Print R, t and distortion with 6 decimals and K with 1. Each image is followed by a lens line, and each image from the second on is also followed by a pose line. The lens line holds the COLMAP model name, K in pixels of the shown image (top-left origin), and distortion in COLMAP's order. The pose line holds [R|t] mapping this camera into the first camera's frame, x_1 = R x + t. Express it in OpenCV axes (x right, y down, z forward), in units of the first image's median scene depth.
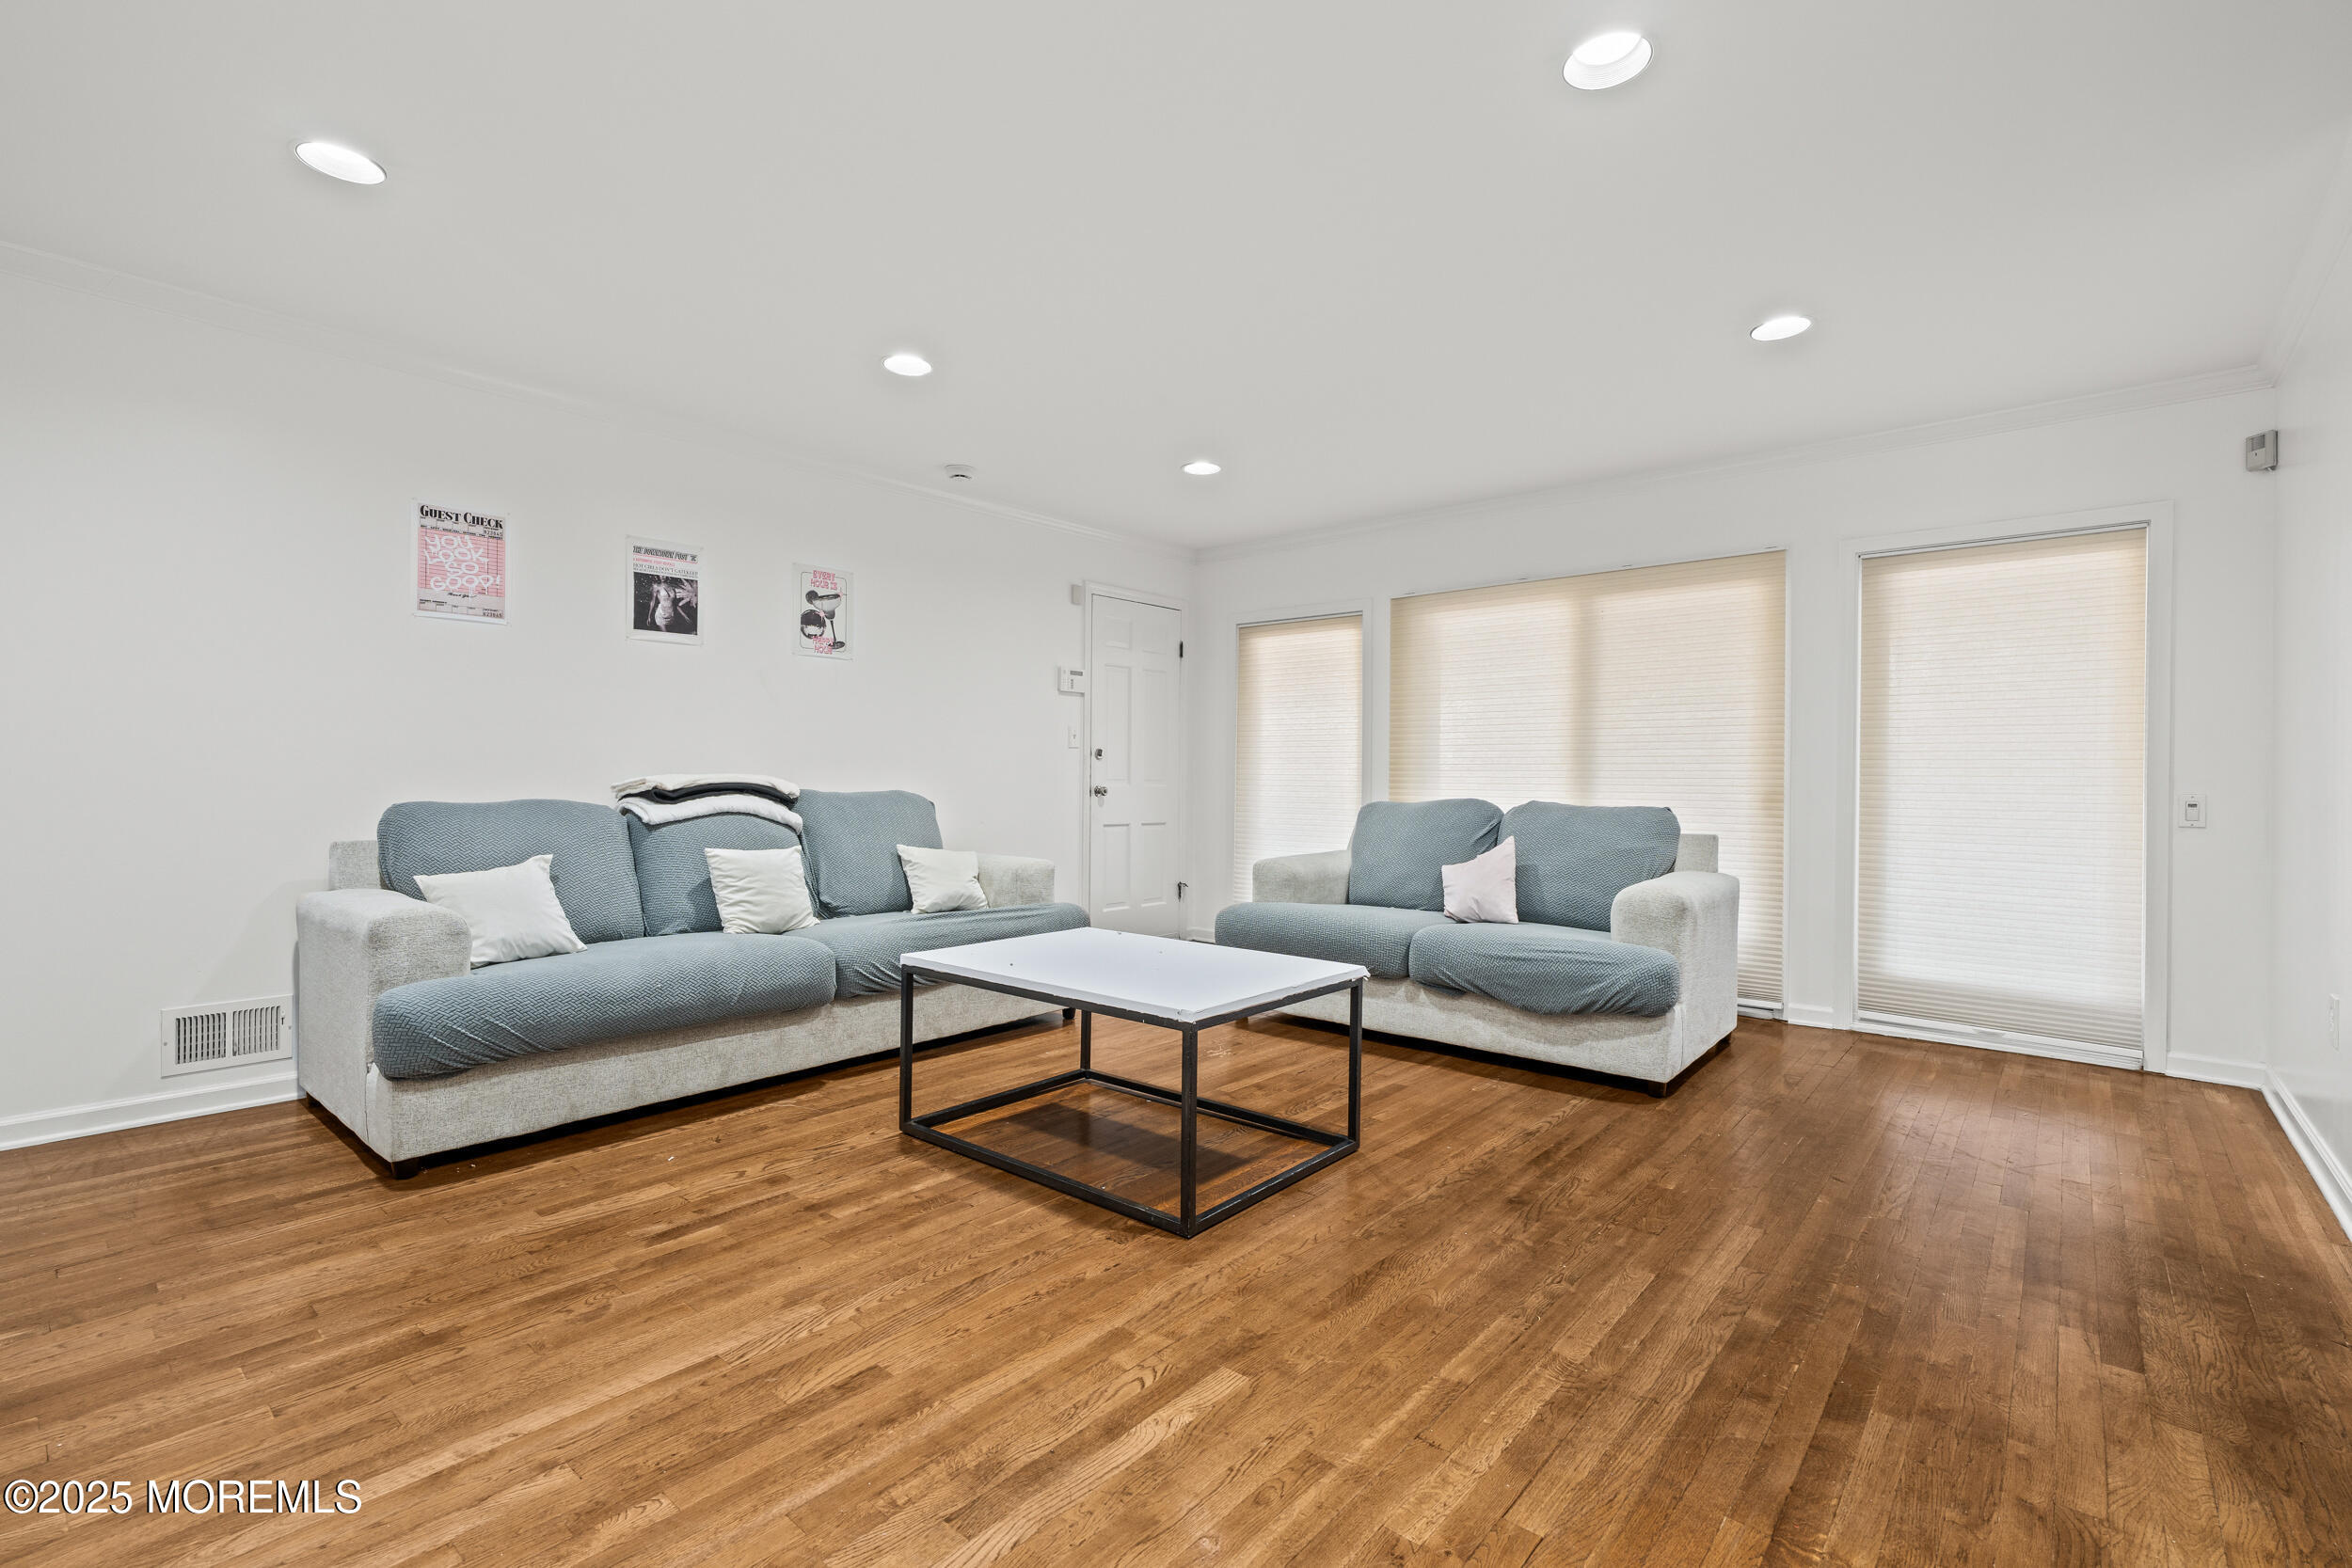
lens RADIAL K [[1046.9, 0, 1171.9], [0, 1046.9, 777.6], [0, 0, 1]] dist [-0.006067, 0.001170]
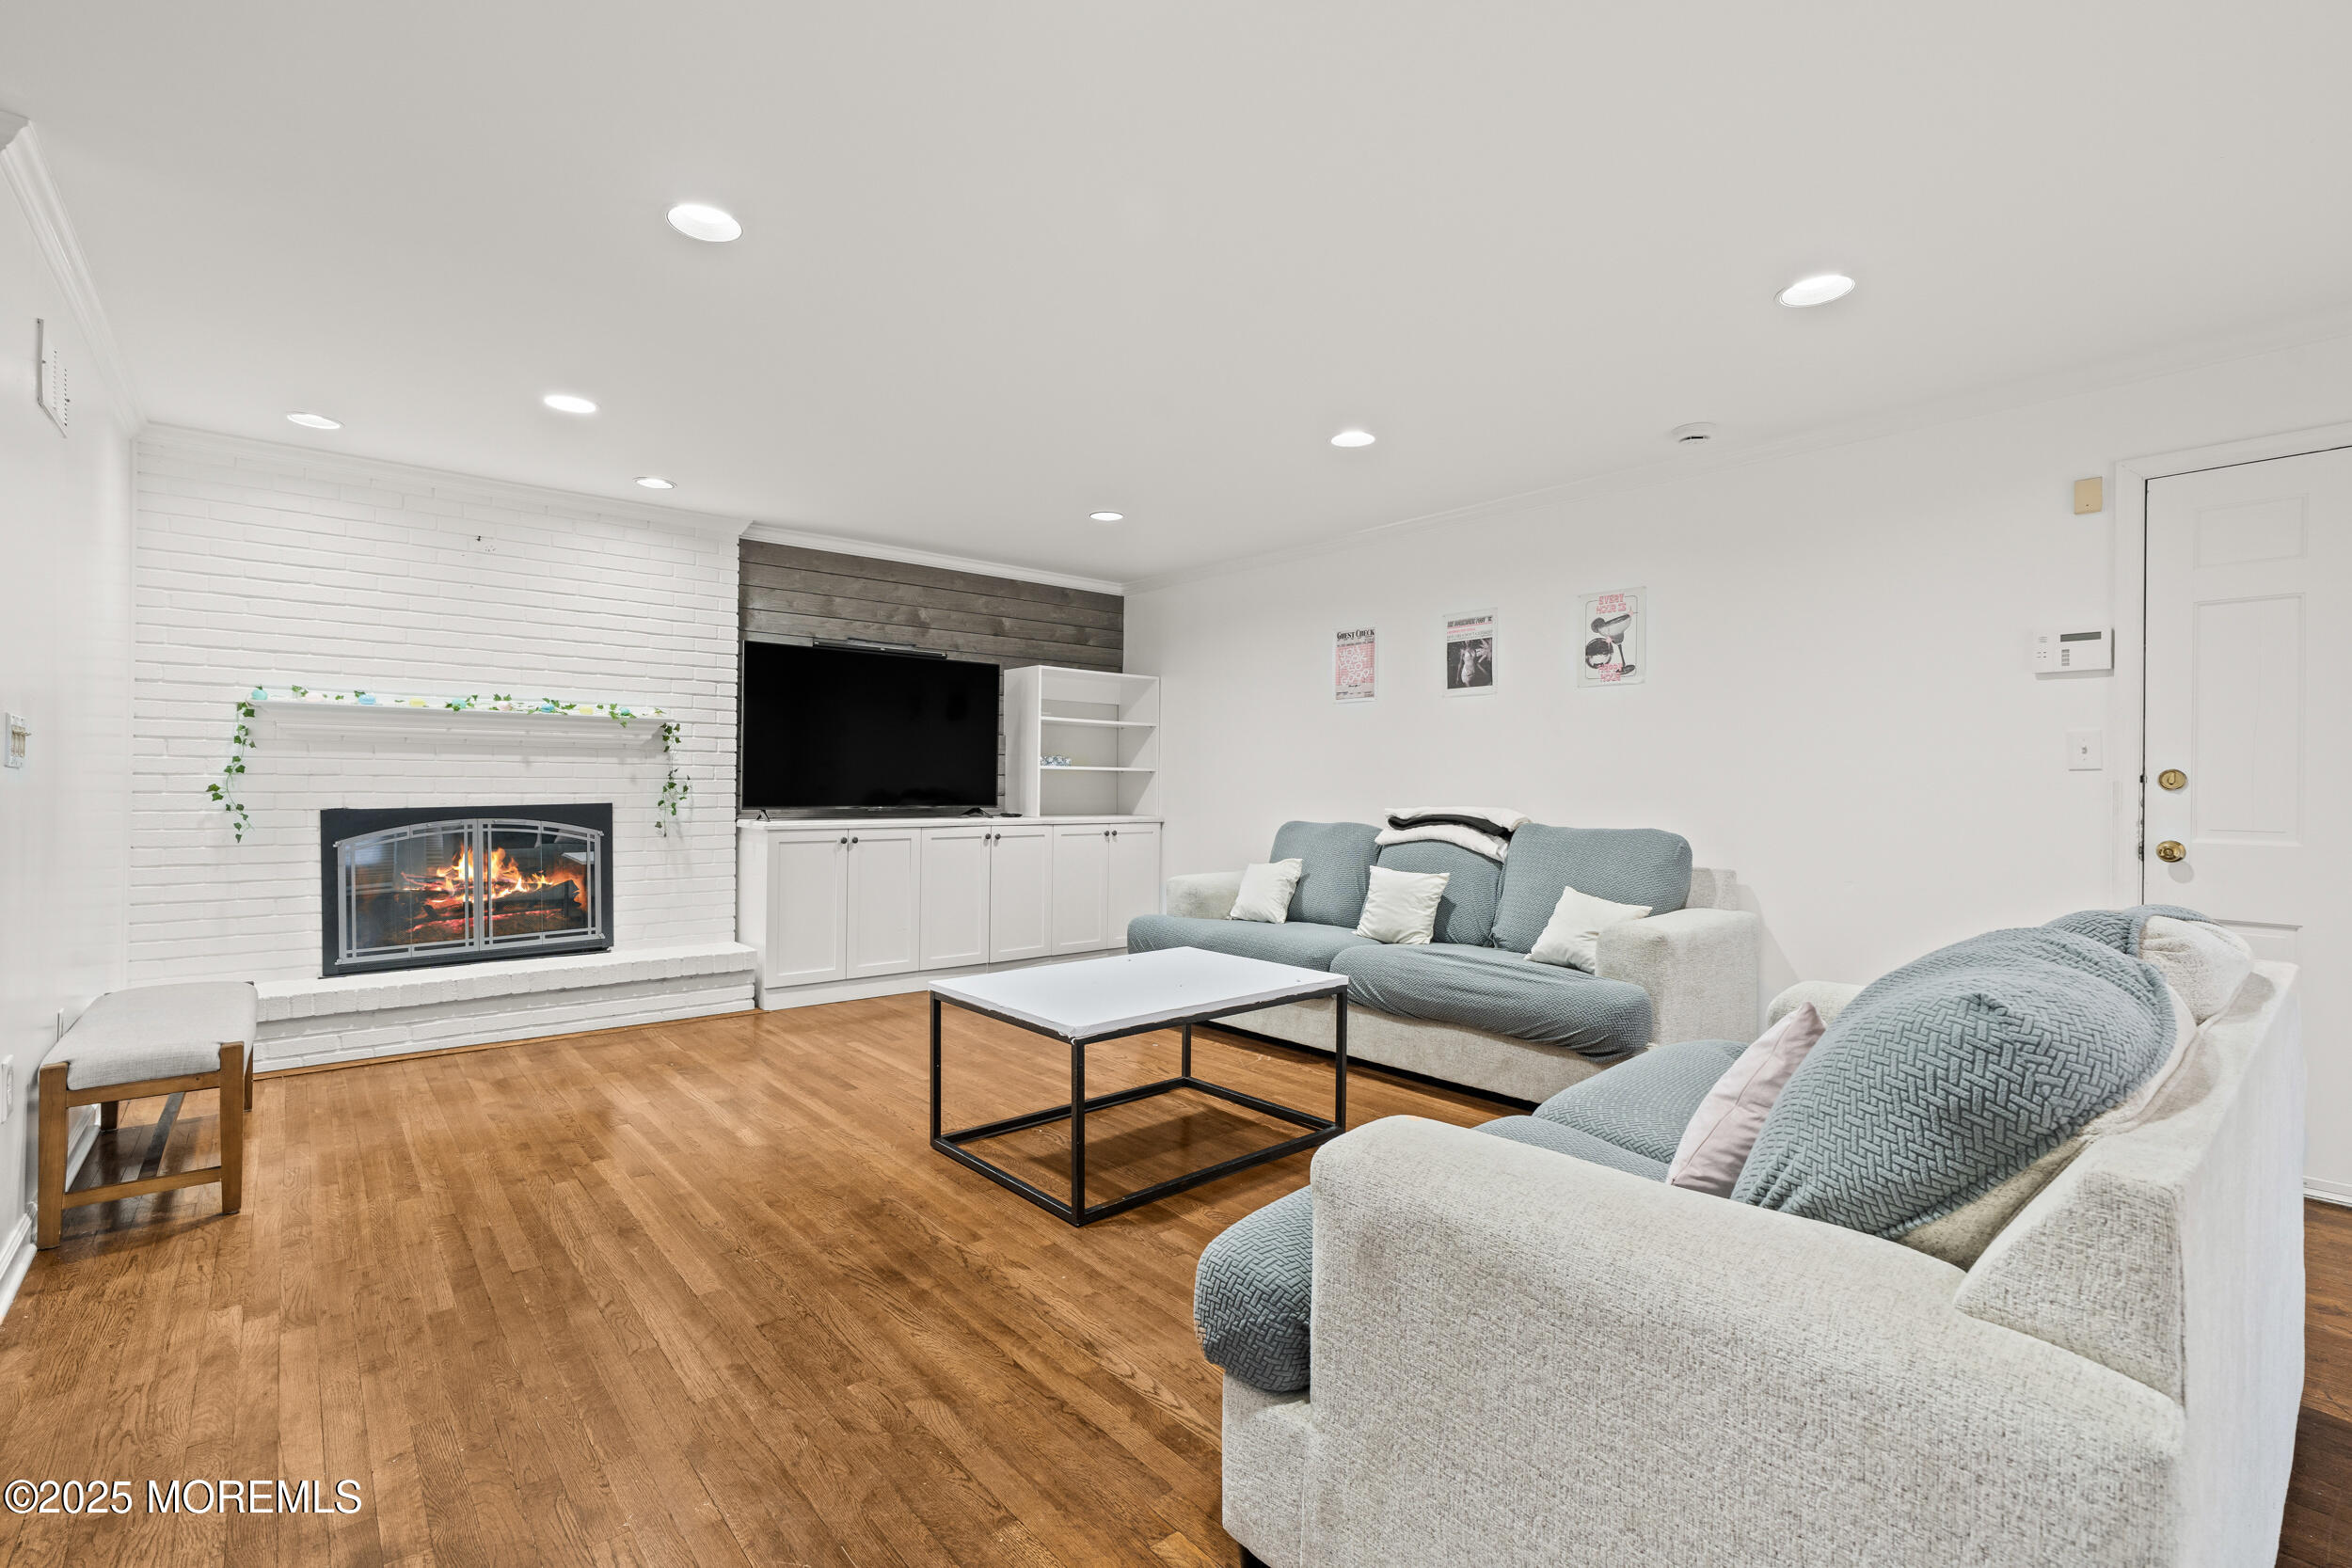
lens RADIAL K [[1046.9, 0, 1171.9], [0, 1046.9, 777.6], [0, 0, 1]] dist [-0.006067, 0.001170]
pose [[-0.151133, -0.012134, -0.988439, 0.759337], [-0.007960, 0.999907, -0.011058, -0.020309], [0.988481, 0.006197, -0.151215, 0.859933]]
